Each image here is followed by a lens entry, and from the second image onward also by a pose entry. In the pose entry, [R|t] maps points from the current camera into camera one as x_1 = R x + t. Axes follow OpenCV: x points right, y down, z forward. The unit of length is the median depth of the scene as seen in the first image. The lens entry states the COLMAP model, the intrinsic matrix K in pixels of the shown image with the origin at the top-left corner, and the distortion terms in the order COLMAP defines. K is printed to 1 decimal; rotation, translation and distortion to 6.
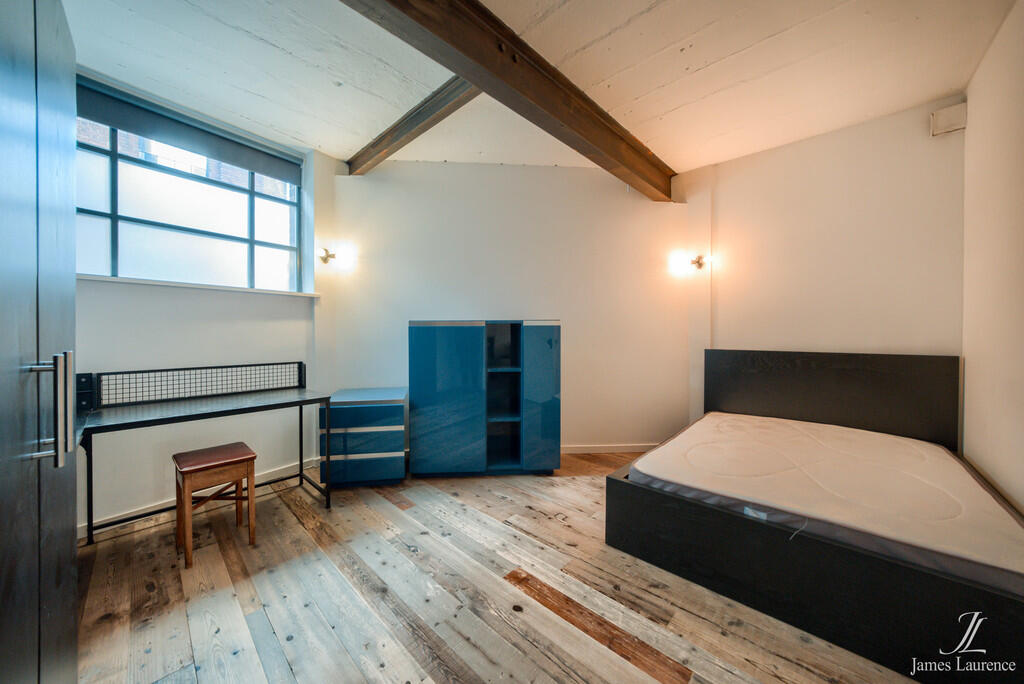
lens RADIAL K [[351.3, 0, 510.4], [0, 351.3, 339.0], [0, 0, 1]] dist [-0.020103, 0.002673]
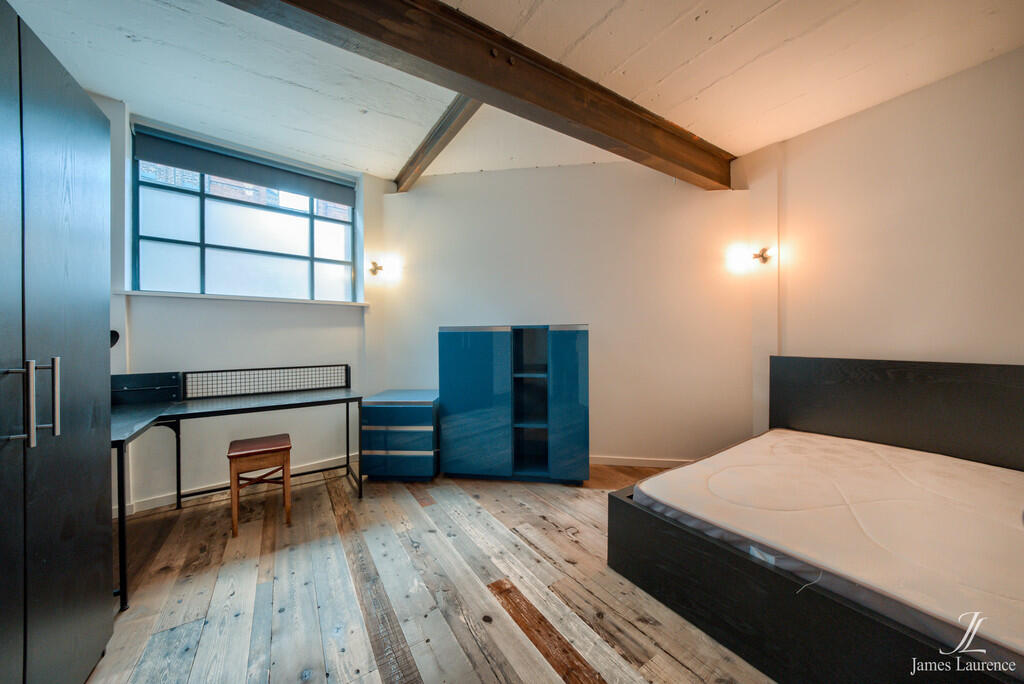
lens RADIAL K [[349.5, 0, 512.0], [0, 349.5, 342.0], [0, 0, 1]] dist [-0.018984, 0.002268]
pose [[0.975573, 0.000140, -0.219677, 0.202904], [-0.000328, 1.000000, -0.000817, -0.007730], [0.219677, 0.000869, 0.975572, 0.037413]]
